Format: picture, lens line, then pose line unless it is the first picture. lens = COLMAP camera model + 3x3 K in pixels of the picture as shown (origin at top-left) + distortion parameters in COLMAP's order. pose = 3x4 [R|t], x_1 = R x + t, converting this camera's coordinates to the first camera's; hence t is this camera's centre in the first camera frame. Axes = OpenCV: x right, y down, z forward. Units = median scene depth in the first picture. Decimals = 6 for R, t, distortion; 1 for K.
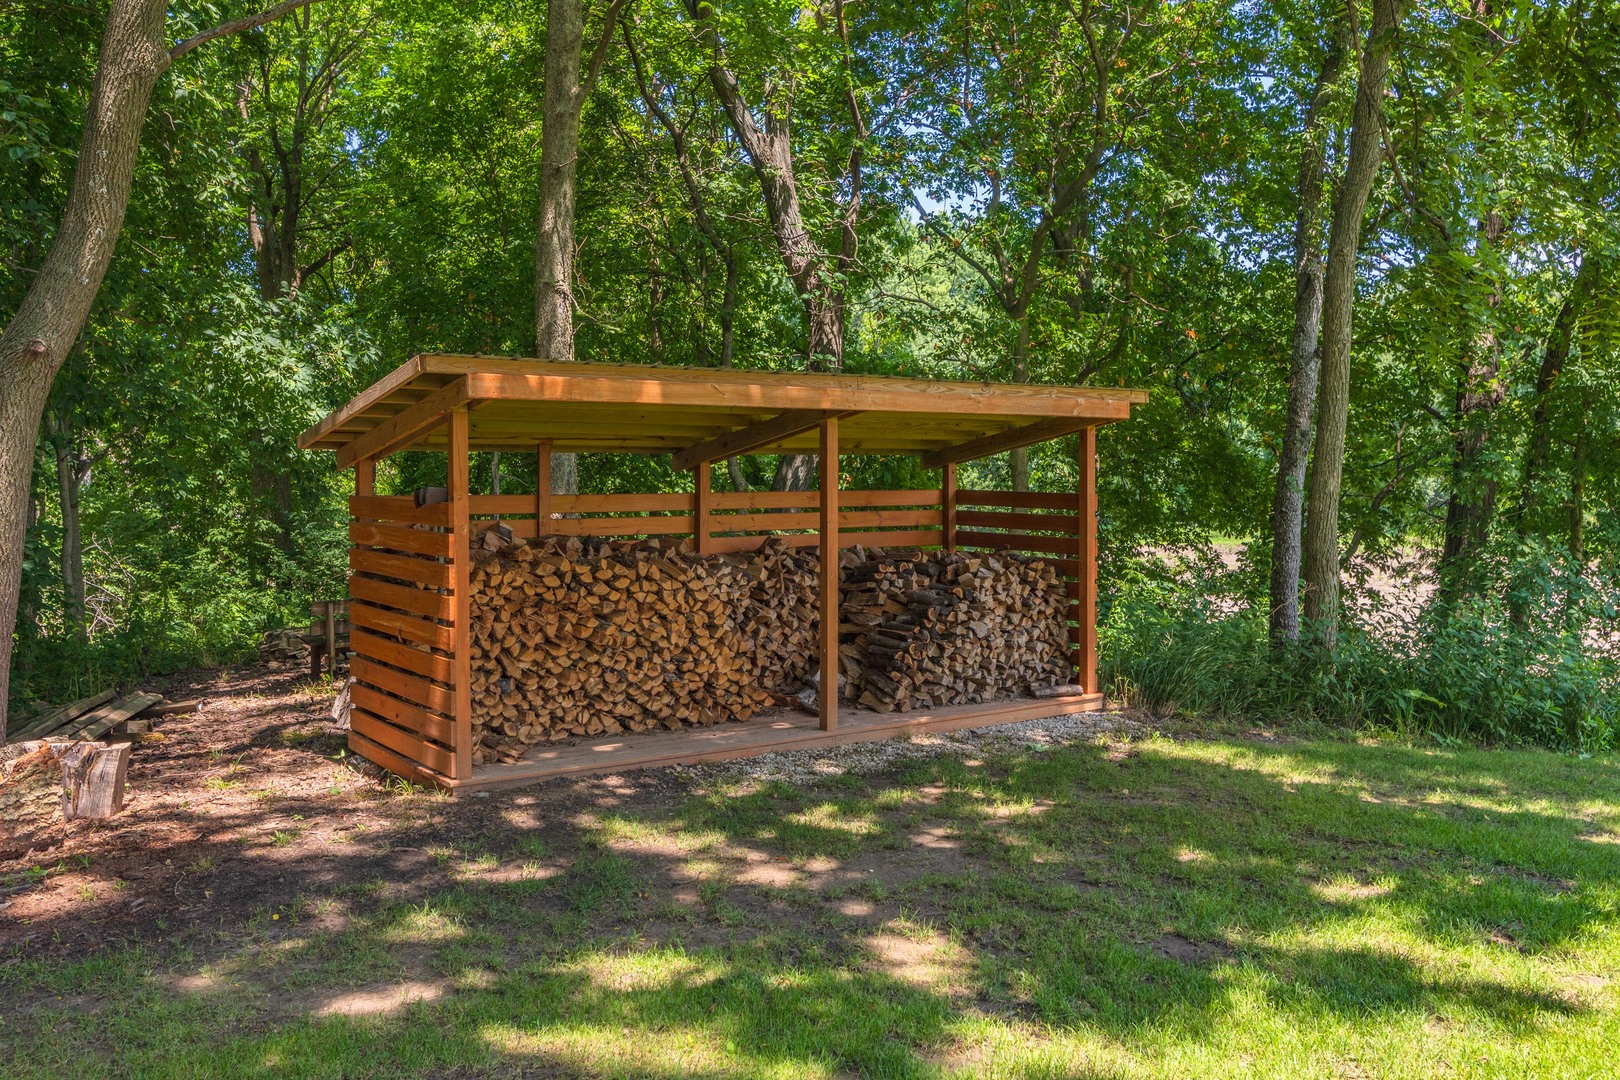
lens RADIAL K [[1382.5, 0, 811.9], [0, 1382.5, 539.2], [0, 0, 1]] dist [0.020352, 0.005628]
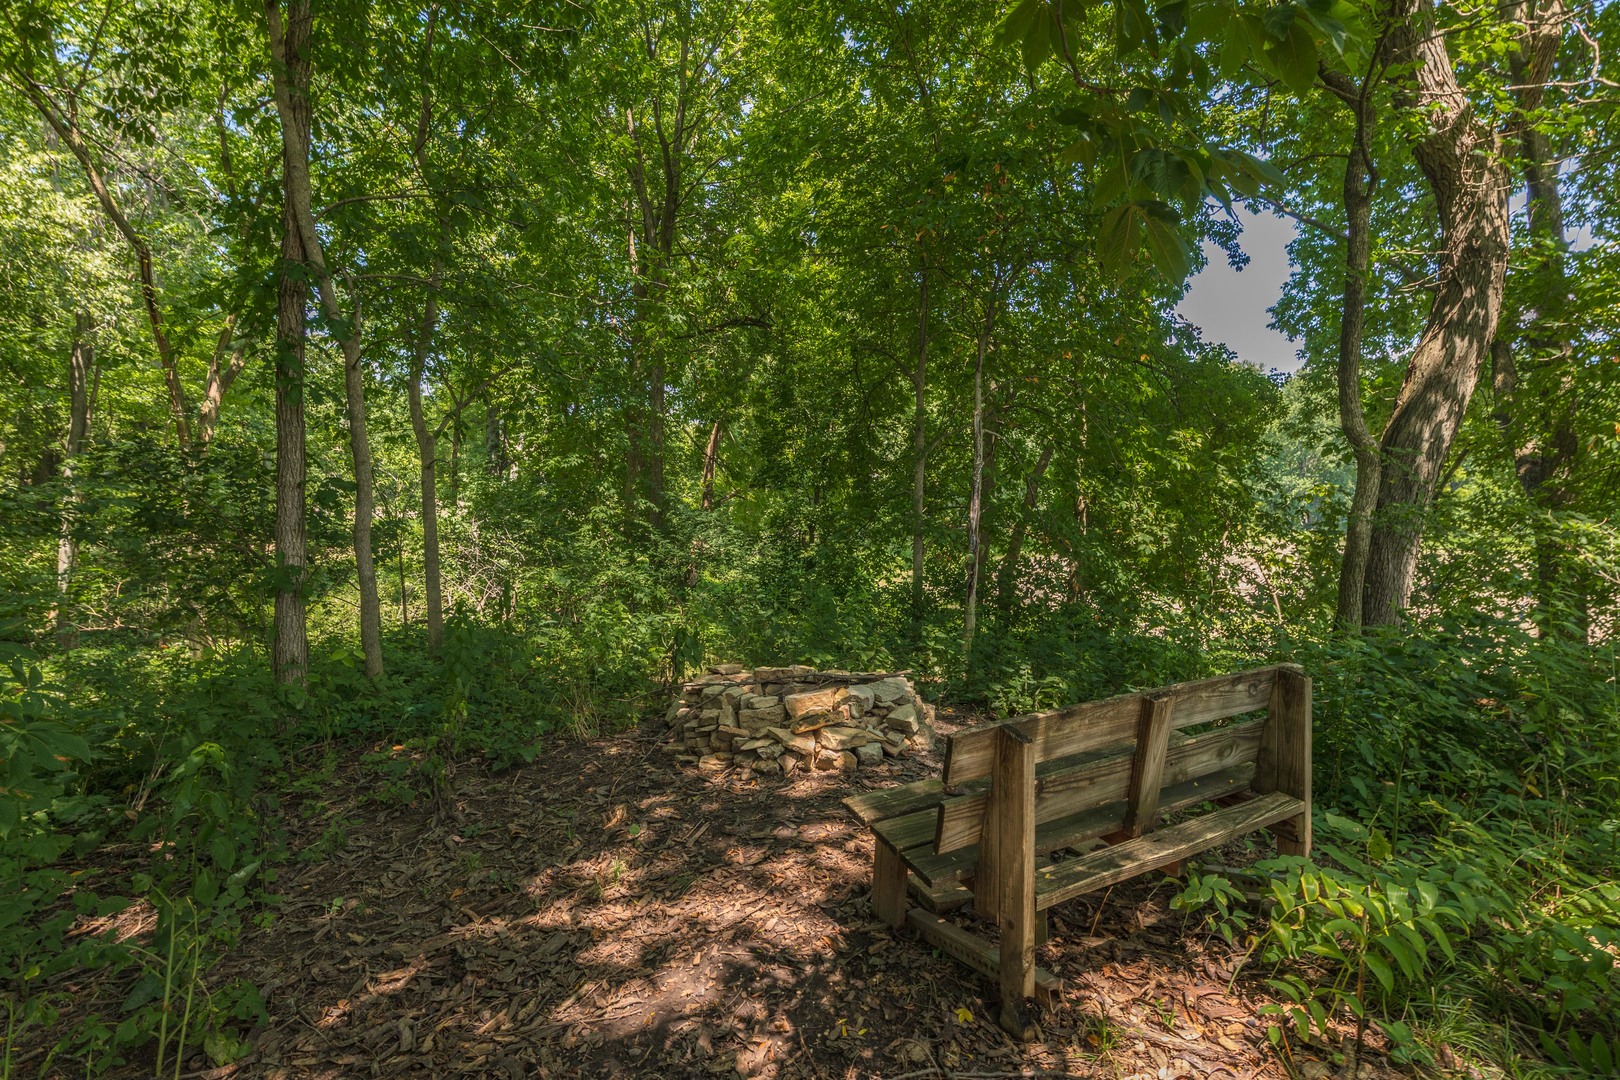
lens RADIAL K [[751.9, 0, 807.8], [0, 751.9, 535.9], [0, 0, 1]] dist [-0.001899, -0.000095]
pose [[0.991299, 0.024108, -0.129406, -0.210059], [-0.022889, 0.999679, 0.010897, 0.004241], [0.129627, -0.007840, 0.991532, 0.485425]]
